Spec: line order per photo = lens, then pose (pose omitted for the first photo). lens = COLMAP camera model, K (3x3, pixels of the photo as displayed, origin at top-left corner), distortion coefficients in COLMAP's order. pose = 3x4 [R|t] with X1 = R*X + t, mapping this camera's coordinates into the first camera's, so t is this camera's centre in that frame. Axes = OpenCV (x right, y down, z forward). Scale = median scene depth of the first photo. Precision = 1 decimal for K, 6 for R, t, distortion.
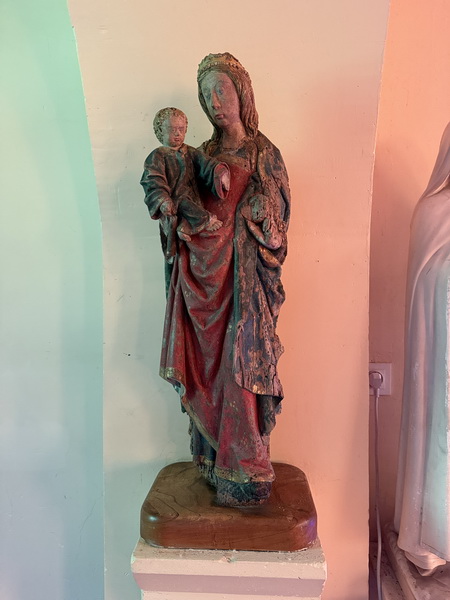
lens RADIAL K [[432.1, 0, 226.2], [0, 432.1, 302.5], [0, 0, 1]] dist [0.016272, -0.034898]
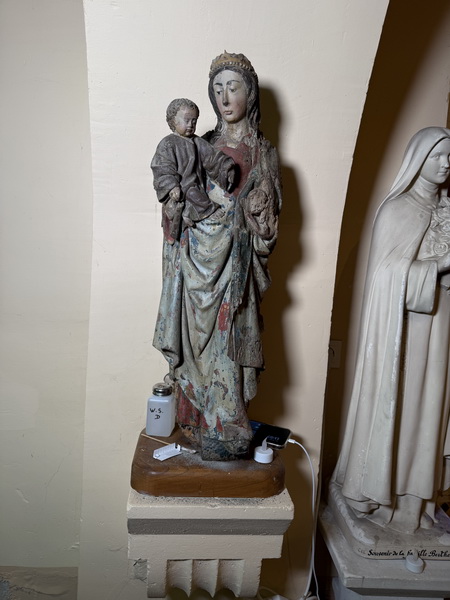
lens RADIAL K [[432.1, 0, 228.6], [0, 432.1, 302.7], [0, 0, 1]] dist [0.016272, -0.034898]
pose [[0.985456, 0.055138, 0.160735, -0.160122], [-0.067634, 0.995012, 0.073333, -0.035293], [-0.155890, -0.083137, 0.984270, -0.103712]]
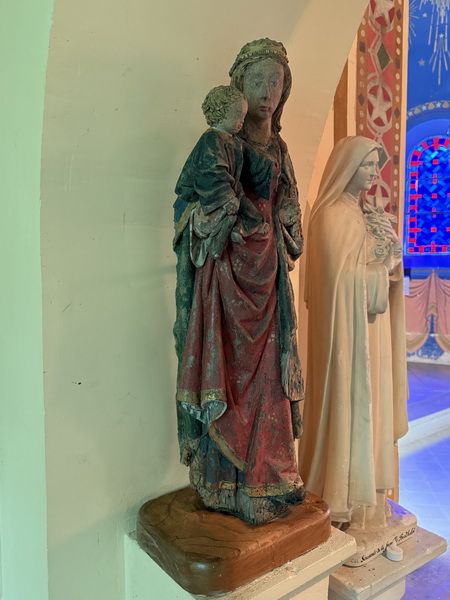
lens RADIAL K [[482.6, 0, 225.5], [0, 482.6, 300.6], [0, 0, 1]] dist [0.022264, -0.037065]
pose [[0.746097, -0.043393, 0.664422, -0.762317], [0.017630, 0.998812, 0.045435, -0.070692], [-0.665604, -0.022185, 0.745975, 0.277987]]
